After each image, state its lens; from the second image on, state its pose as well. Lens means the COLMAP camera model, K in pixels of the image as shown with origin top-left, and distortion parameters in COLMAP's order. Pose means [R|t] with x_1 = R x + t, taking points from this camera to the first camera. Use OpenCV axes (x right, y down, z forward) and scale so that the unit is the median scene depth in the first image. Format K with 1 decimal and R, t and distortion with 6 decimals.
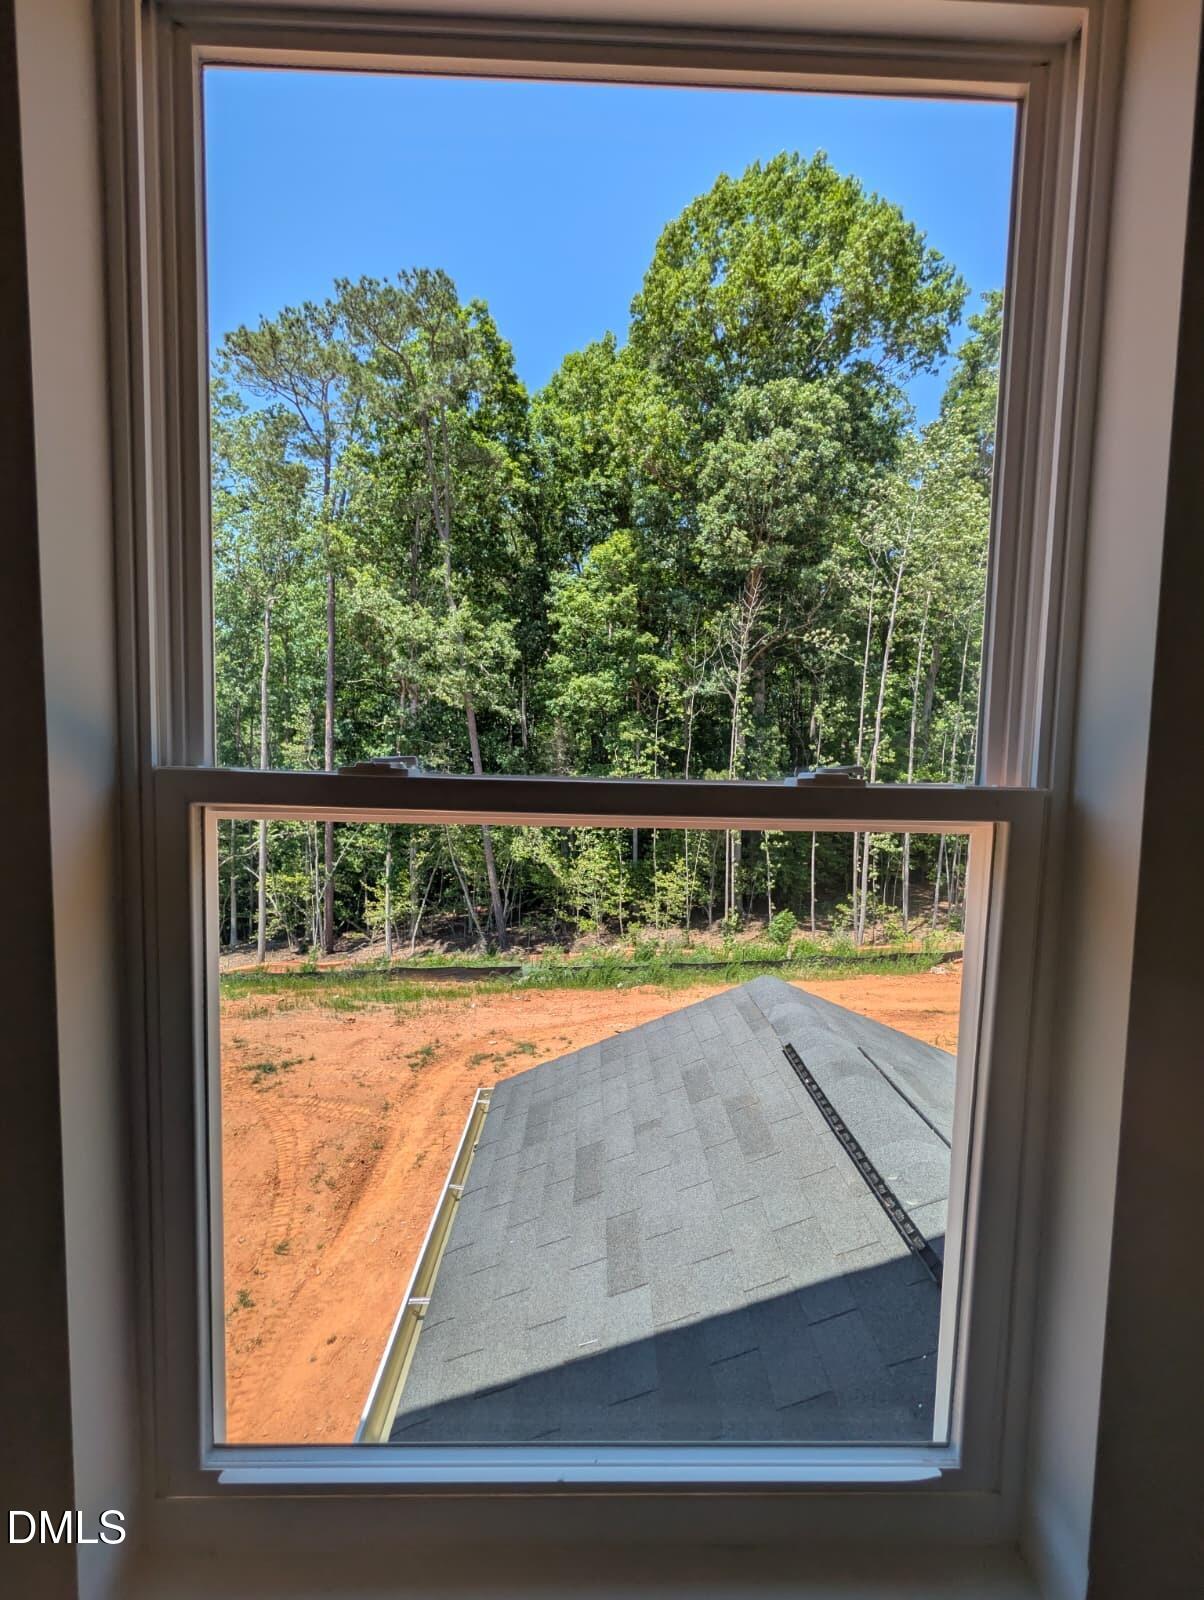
lens RADIAL K [[617.6, 0, 612.1], [0, 617.6, 801.5], [0, 0, 1]] dist [0.002411, -0.000113]
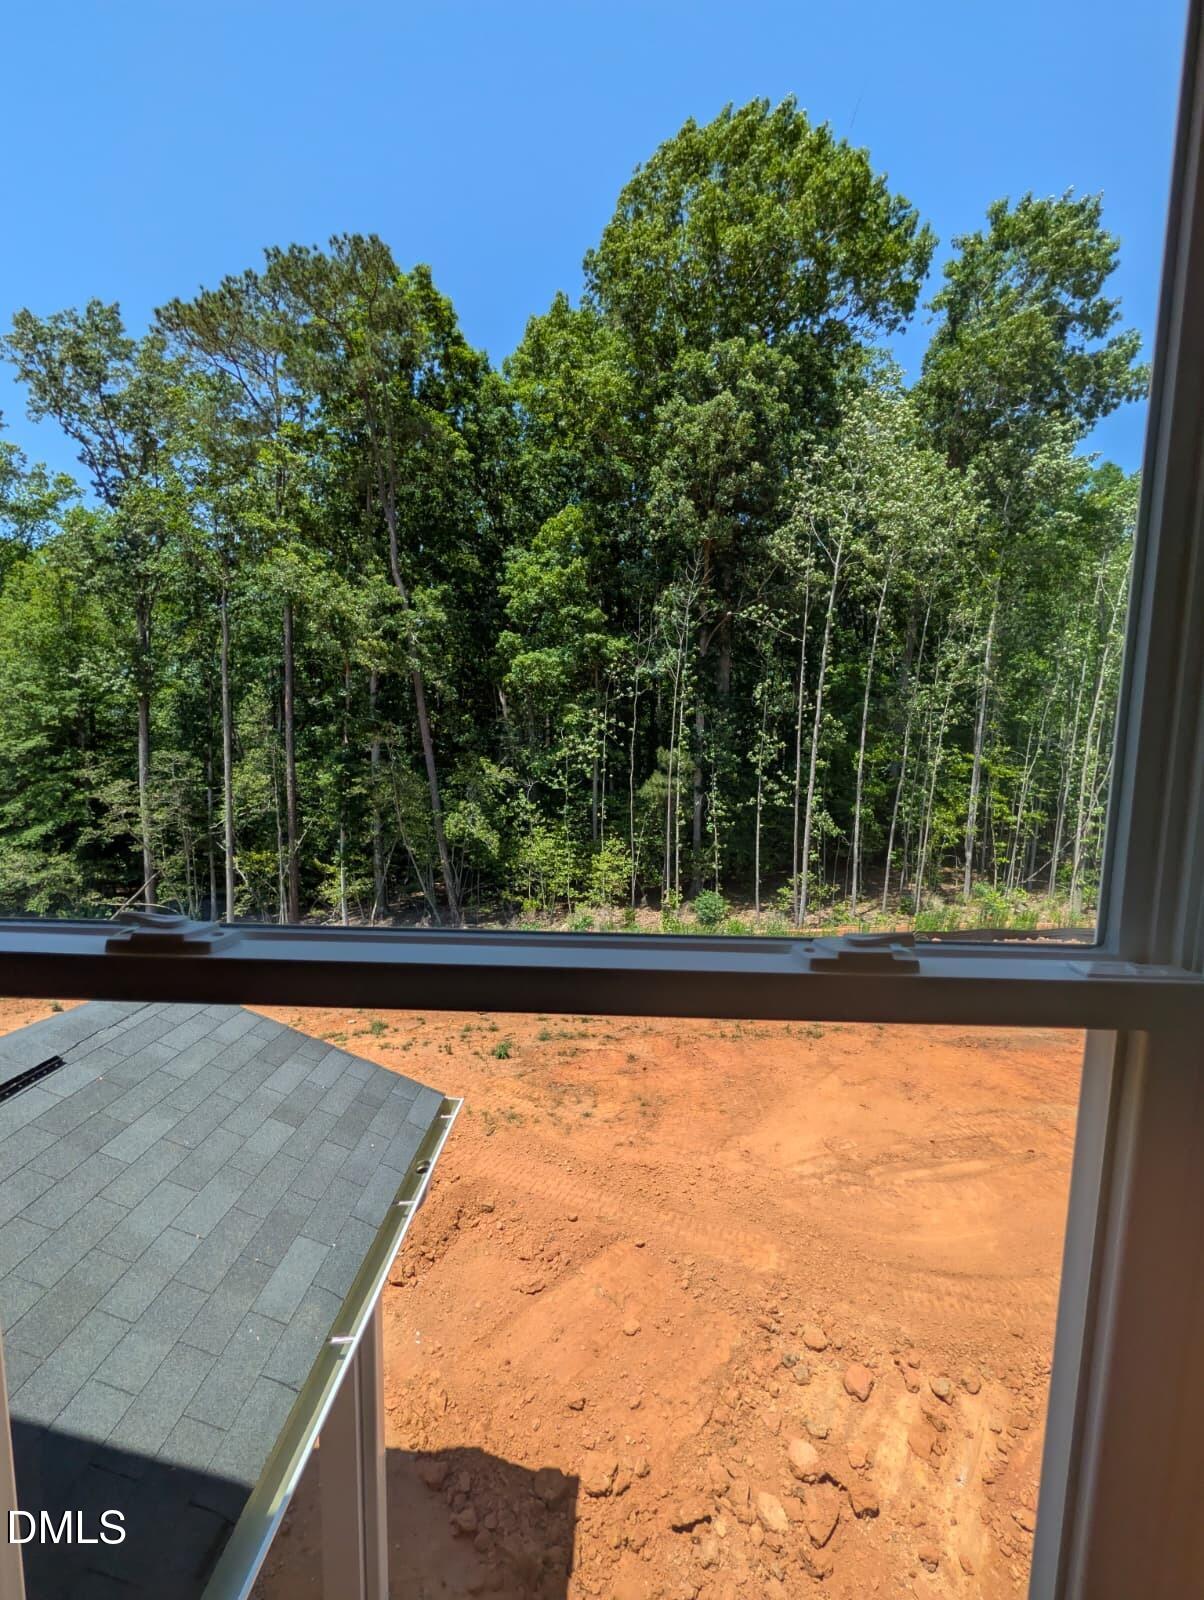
lens RADIAL K [[617.6, 0, 605.5], [0, 617.6, 798.7], [0, 0, 1]] dist [0.002411, -0.000113]
pose [[0.998999, 0.004179, -0.044527, 0.122199], [-0.002943, 0.999609, 0.027797, 0.000845], [0.044626, -0.027638, 0.998621, 0.016011]]
